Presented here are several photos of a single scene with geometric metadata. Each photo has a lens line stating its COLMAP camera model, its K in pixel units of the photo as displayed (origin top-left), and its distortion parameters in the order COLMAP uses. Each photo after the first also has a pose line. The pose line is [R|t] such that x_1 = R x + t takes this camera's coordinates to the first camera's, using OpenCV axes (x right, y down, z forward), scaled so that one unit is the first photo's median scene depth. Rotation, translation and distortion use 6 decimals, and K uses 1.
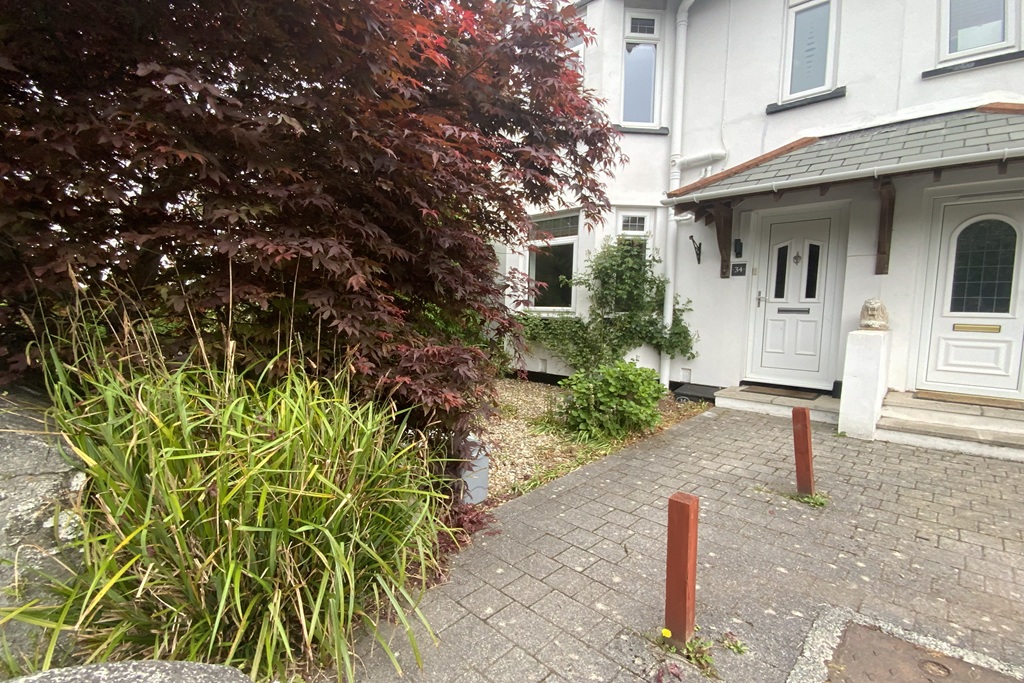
lens RADIAL K [[447.9, 0, 506.9], [0, 447.9, 349.4], [0, 0, 1]] dist [-0.004861, -0.003466]
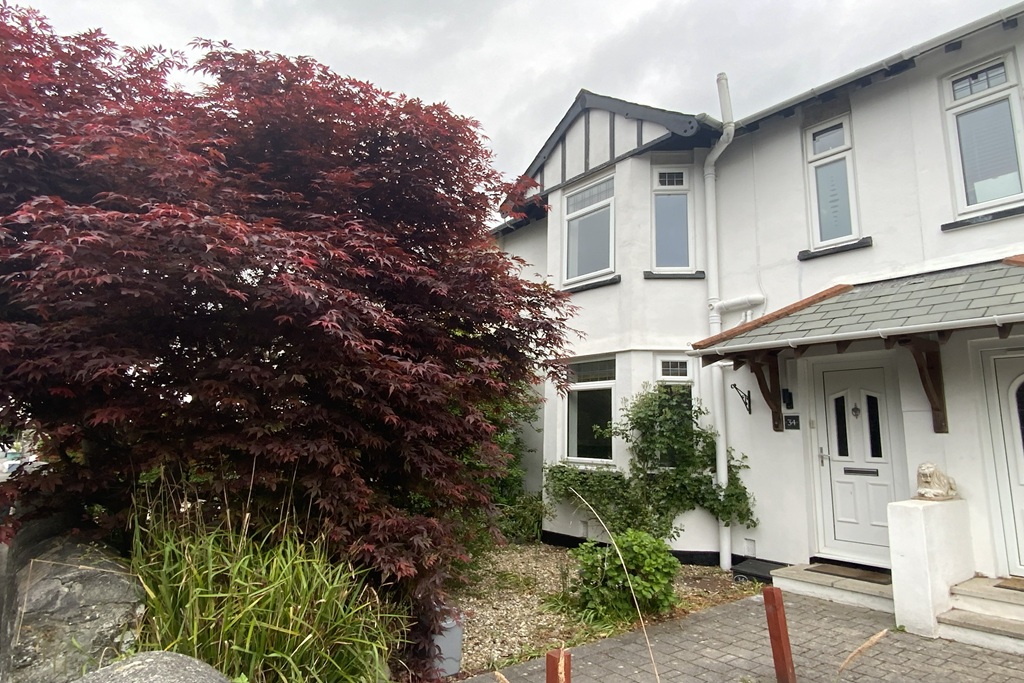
lens RADIAL K [[586.2, 0, 514.0], [0, 586.2, 315.2], [0, 0, 1]] dist [-0.005094, -0.004330]
pose [[0.989053, -0.021823, -0.145940, 0.168490], [-0.022598, 0.954938, -0.295943, -0.028801], [0.145822, 0.296001, 0.943991, -0.273114]]
